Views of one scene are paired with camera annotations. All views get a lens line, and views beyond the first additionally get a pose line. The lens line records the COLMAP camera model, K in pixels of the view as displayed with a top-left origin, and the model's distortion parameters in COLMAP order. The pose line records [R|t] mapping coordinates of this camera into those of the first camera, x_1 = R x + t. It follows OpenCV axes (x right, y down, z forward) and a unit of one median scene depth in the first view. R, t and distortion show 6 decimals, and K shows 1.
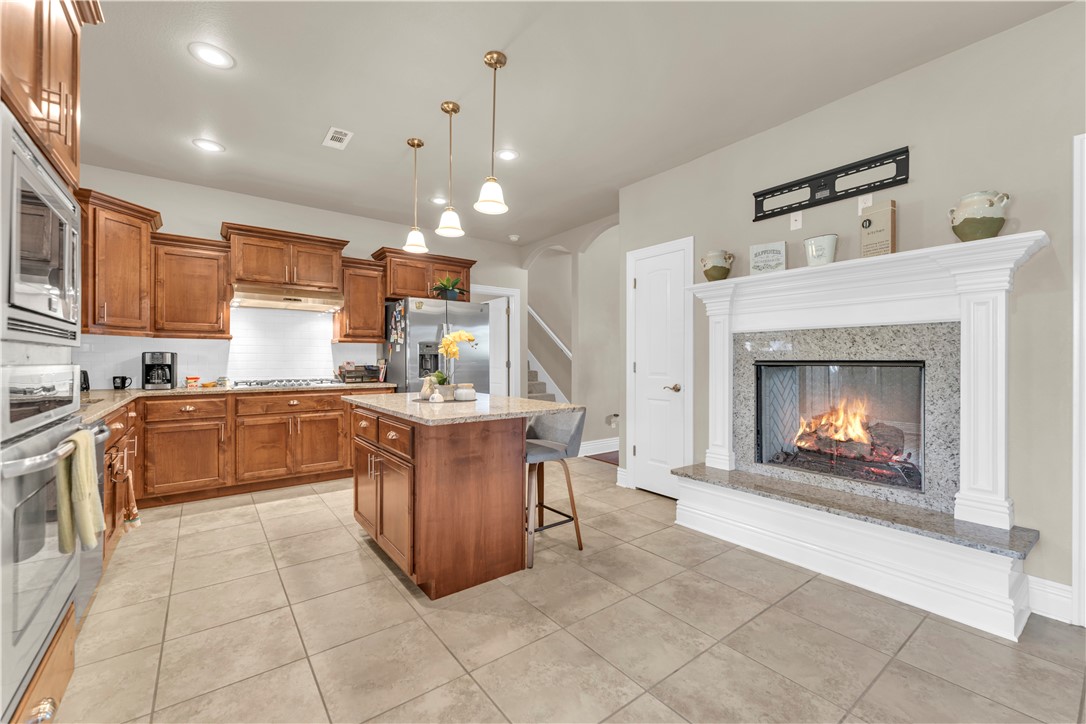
lens RADIAL K [[442.4, 0, 545.1], [0, 442.4, 357.2], [0, 0, 1]] dist [0.000915, 0.000117]
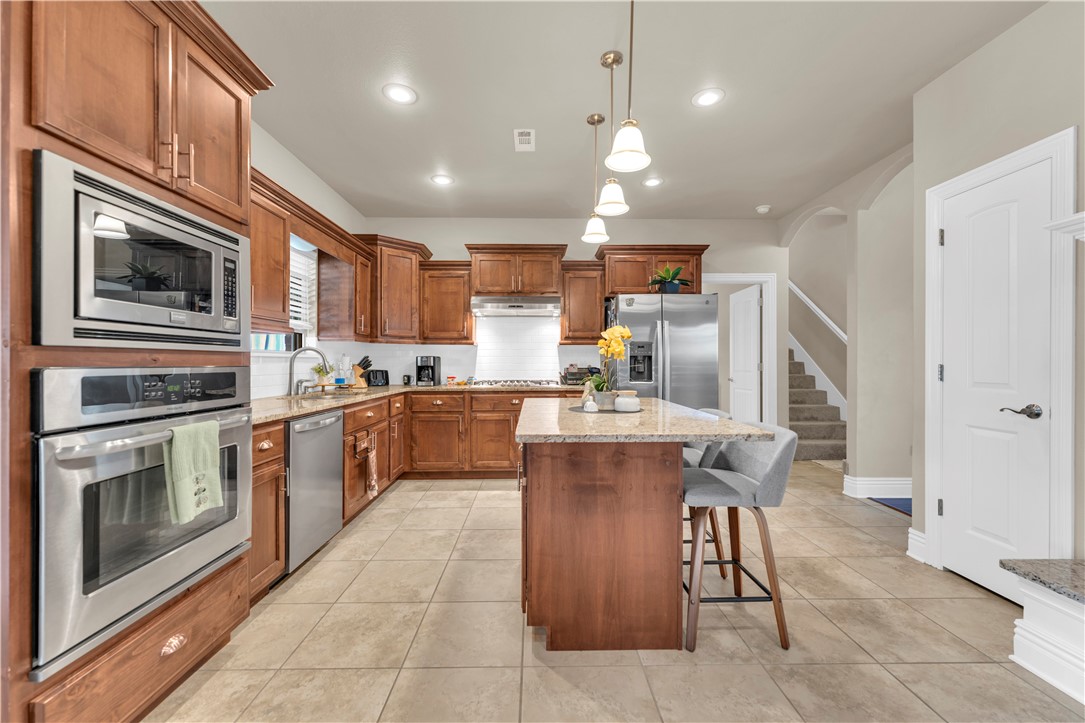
lens RADIAL K [[442.0, 0, 539.8], [0, 442.0, 362.9], [0, 0, 1]] dist [0.000915, 0.000117]
pose [[0.804061, -0.001186, -0.594546, 0.150150], [0.006047, 0.999963, 0.006184, 0.002015], [0.594516, -0.008568, 0.804038, 0.214187]]
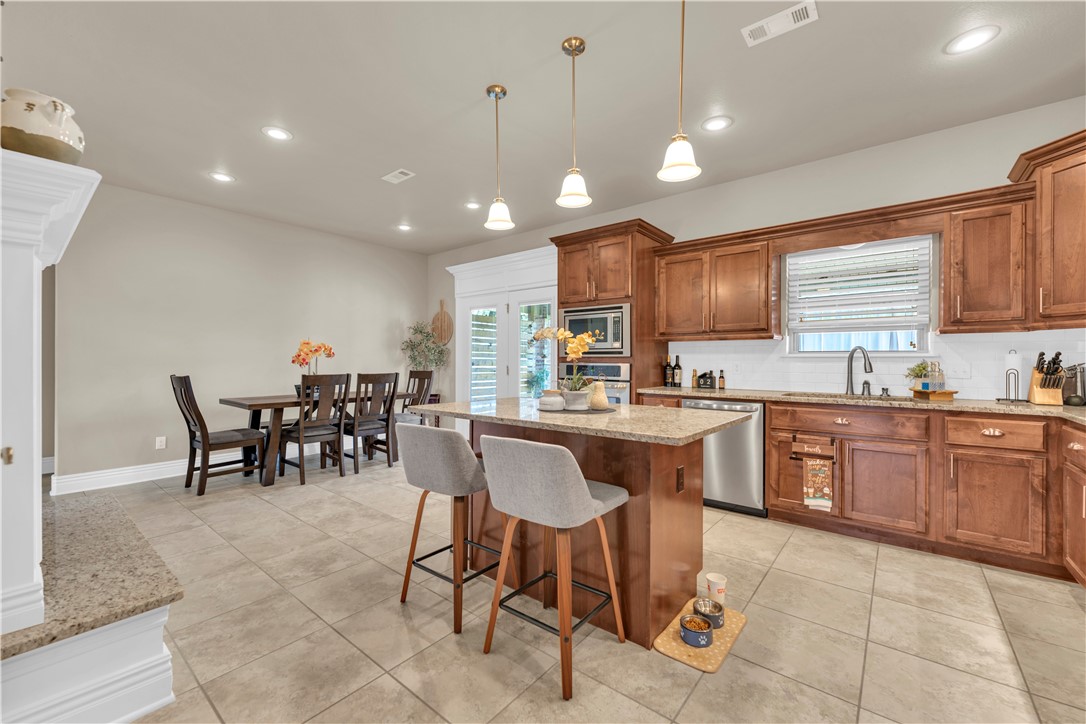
lens RADIAL K [[442.4, 0, 540.9], [0, 442.4, 363.8], [0, 0, 1]] dist [0.000915, 0.000117]
pose [[-0.975273, -0.003742, -0.220972, 0.015265], [-0.003327, 0.999992, -0.002247, 0.012311], [0.220979, -0.001456, -0.975277, 1.534351]]
